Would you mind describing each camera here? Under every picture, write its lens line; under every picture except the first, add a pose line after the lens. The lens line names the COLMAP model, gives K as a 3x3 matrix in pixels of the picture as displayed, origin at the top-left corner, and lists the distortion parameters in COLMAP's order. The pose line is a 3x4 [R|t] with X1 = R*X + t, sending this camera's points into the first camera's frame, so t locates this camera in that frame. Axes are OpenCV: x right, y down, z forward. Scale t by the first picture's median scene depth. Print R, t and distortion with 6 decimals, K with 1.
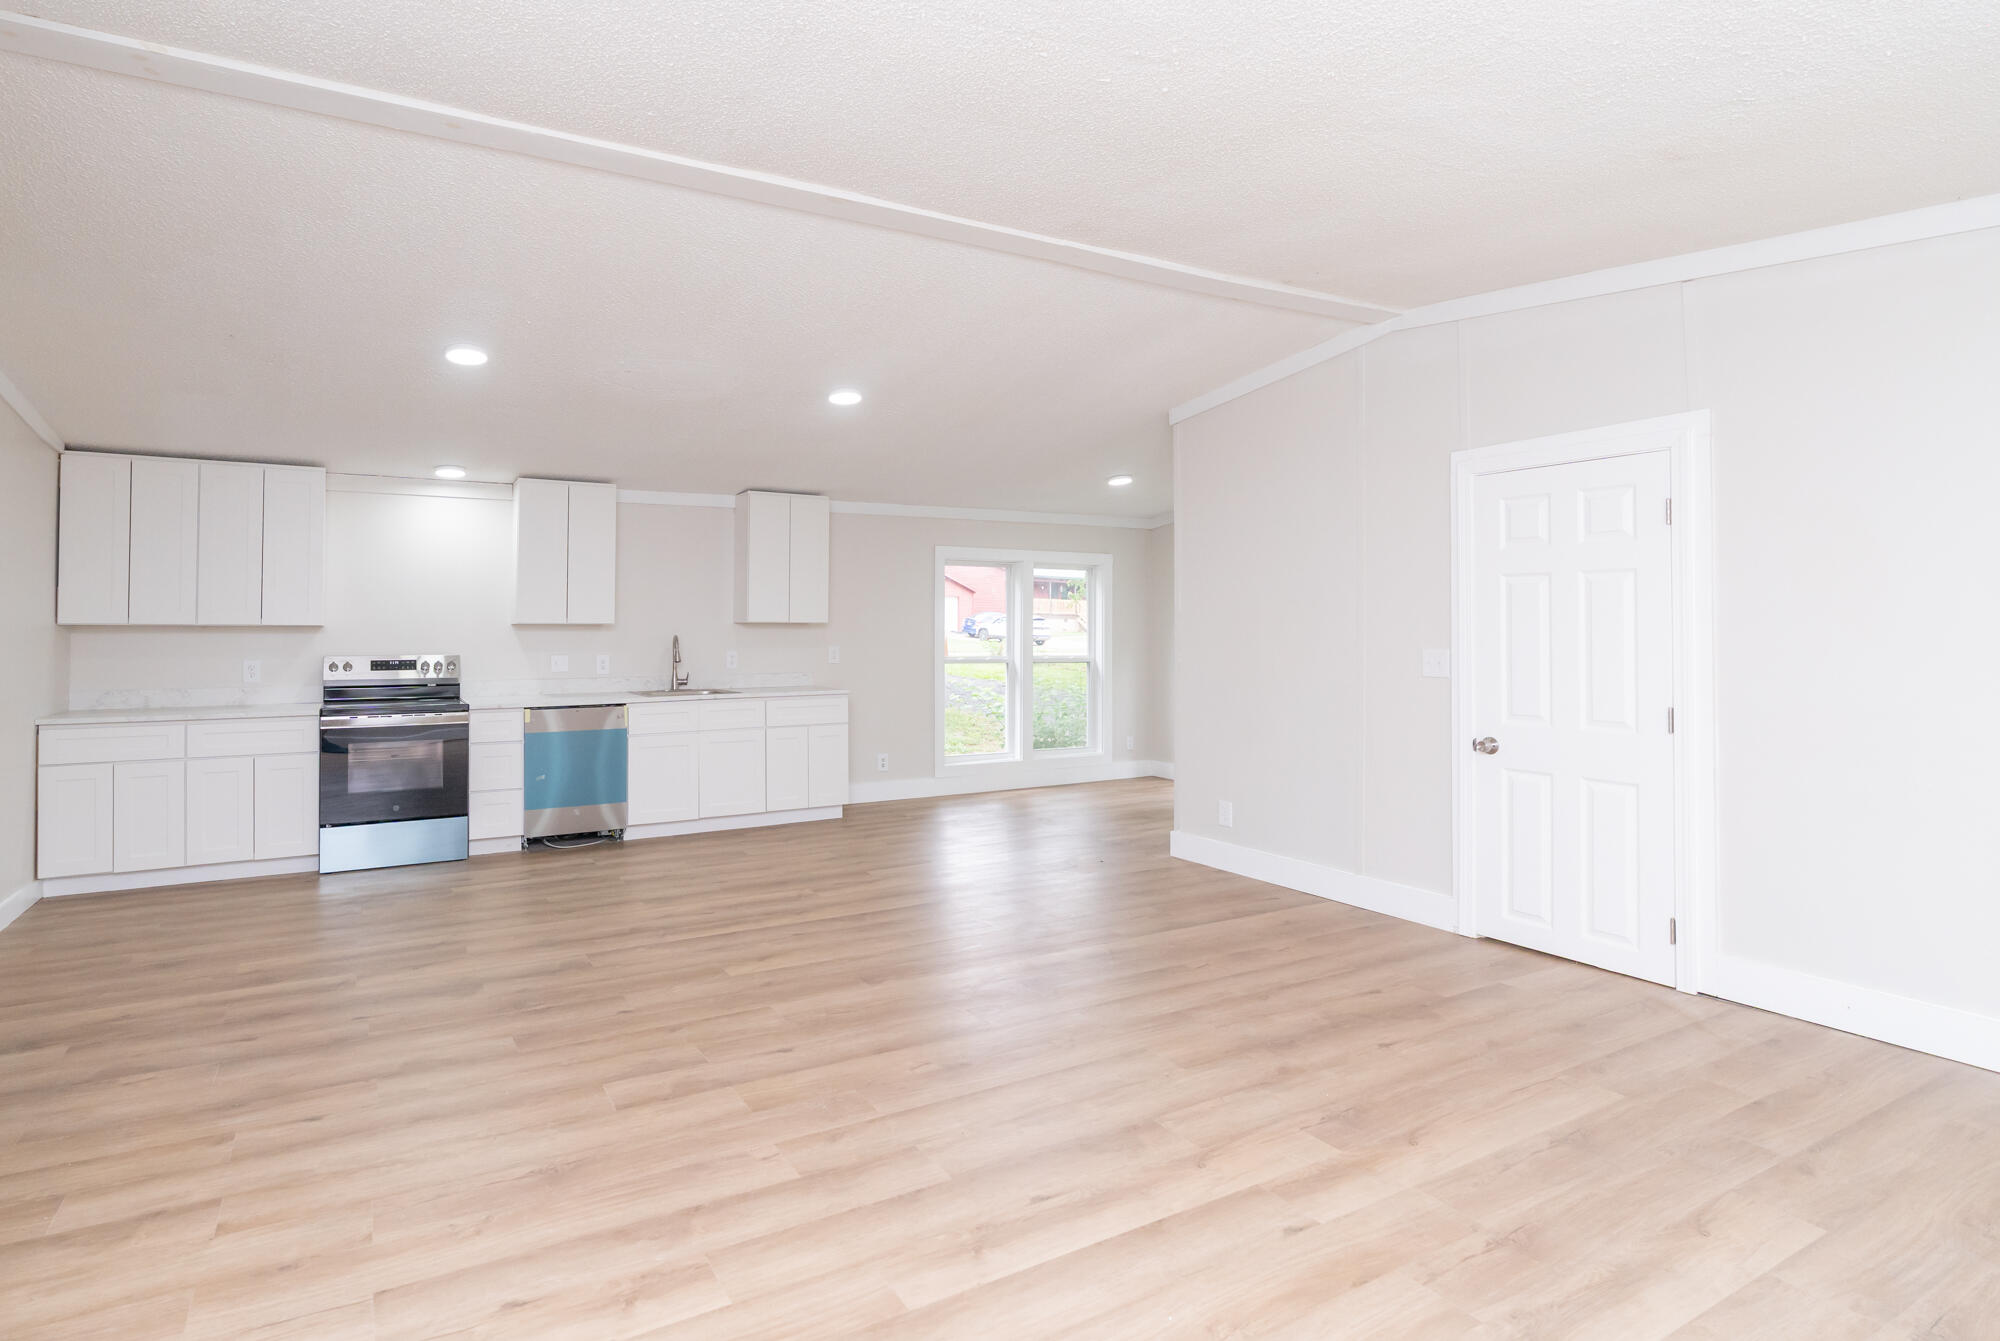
lens RADIAL K [[1001.5, 0, 873.7], [0, 1001.5, 625.7], [0, 0, 1]] dist [-0.004968, -0.000592]
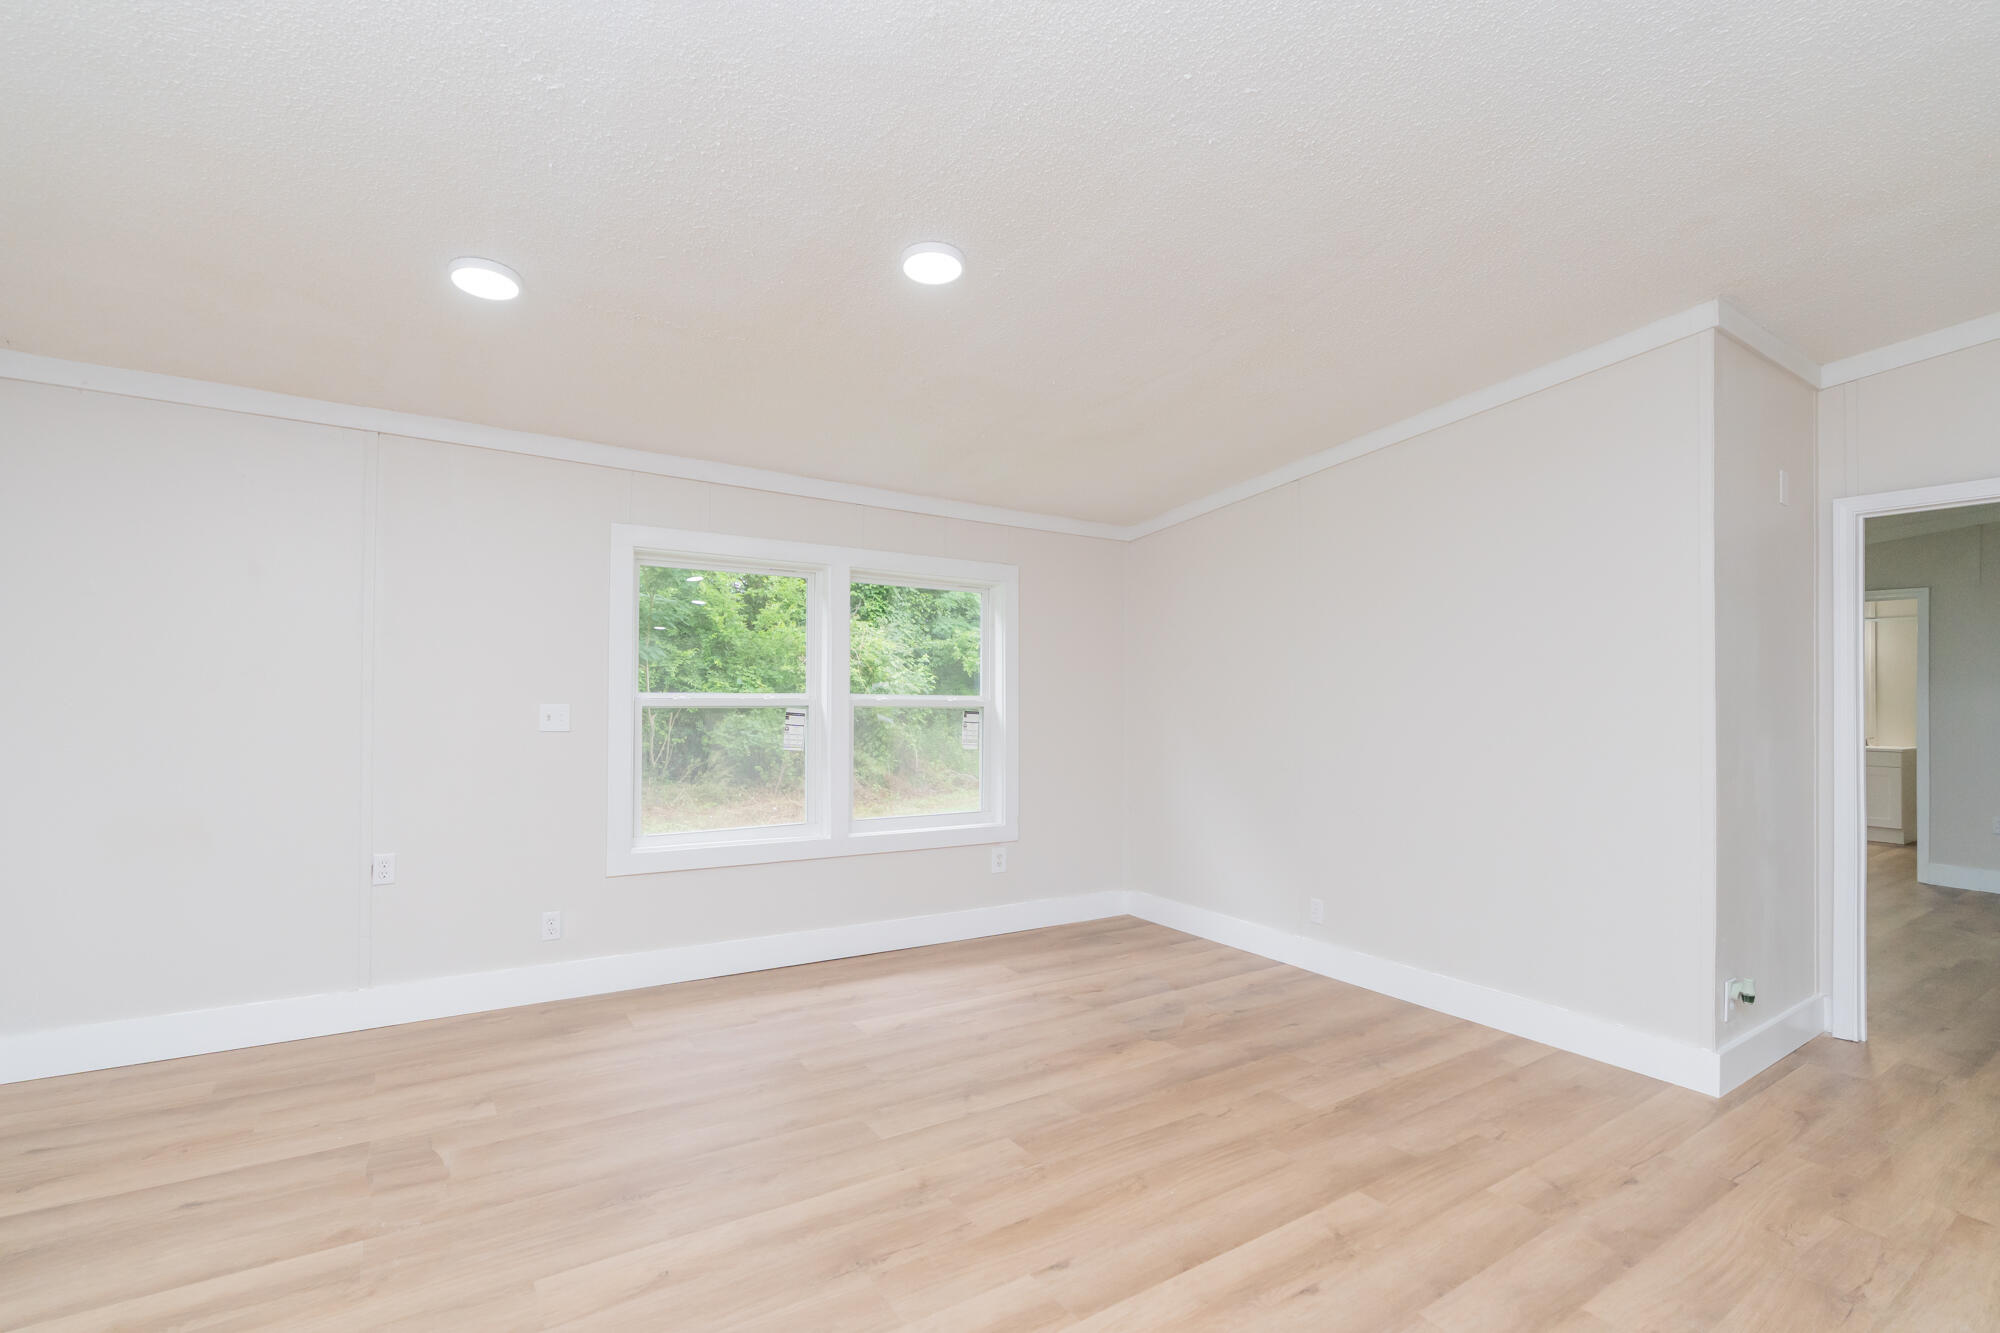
lens RADIAL K [[900.7, 0, 997.2], [0, 900.7, 689.9], [0, 0, 1]] dist [-0.002773, -0.000246]
pose [[-0.993525, -0.012992, -0.112865, 0.235727], [-0.011838, 0.999871, -0.010890, 0.007369], [0.112992, -0.009484, -0.993551, 0.759578]]
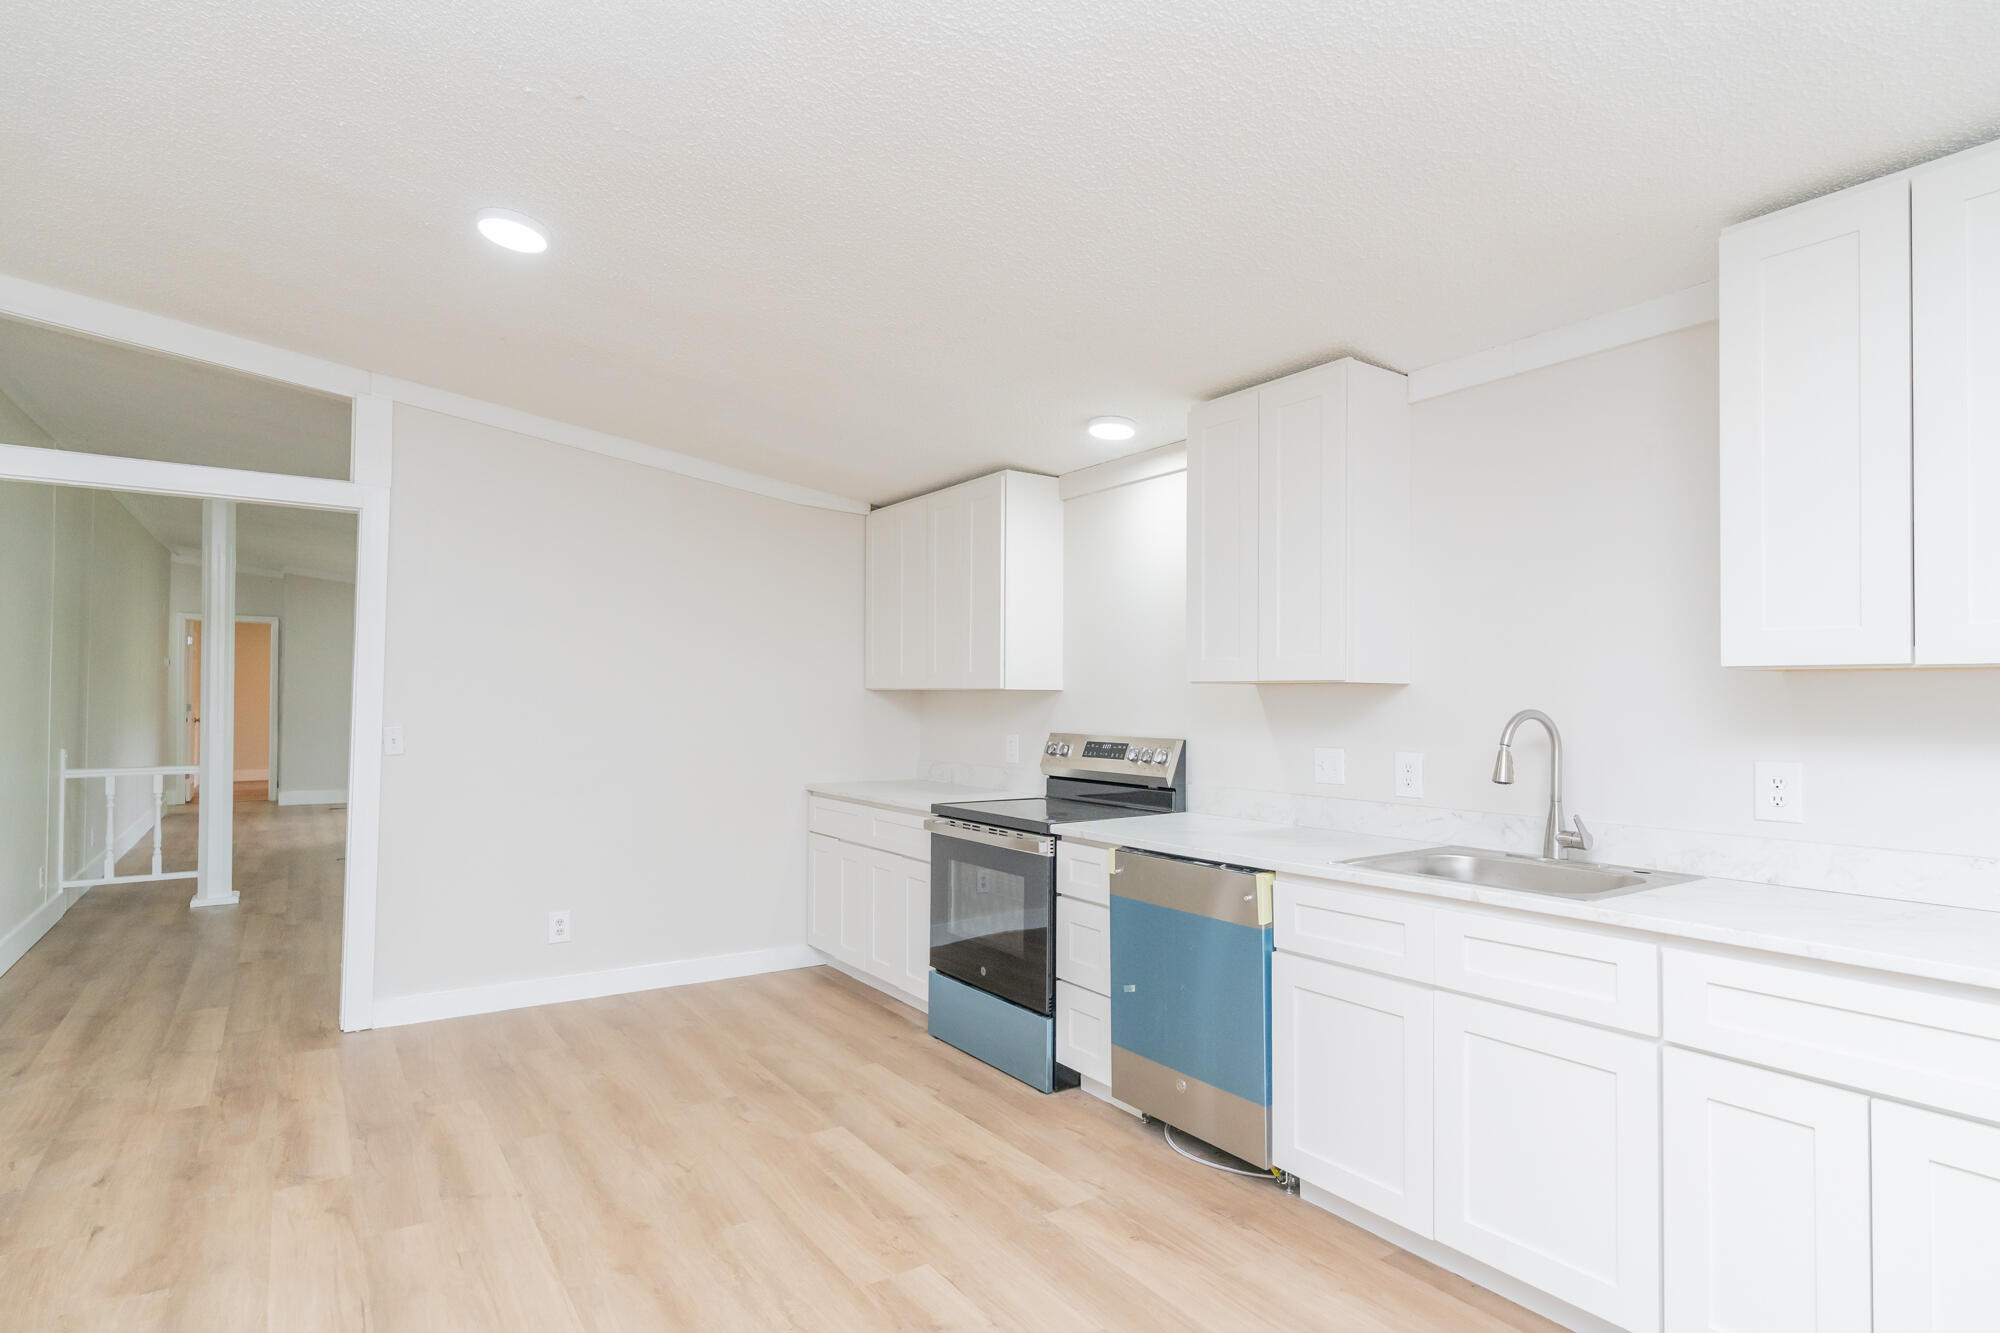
lens RADIAL K [[1026.8, 0, 999.9], [0, 1026.8, 680.2], [0, 0, 1]] dist [-0.000879, 0.000688]
pose [[0.131766, -0.017114, -0.991133, 0.189403], [-0.000815, 0.999849, -0.017373, 0.006785], [0.991280, 0.003097, 0.131732, 0.954710]]
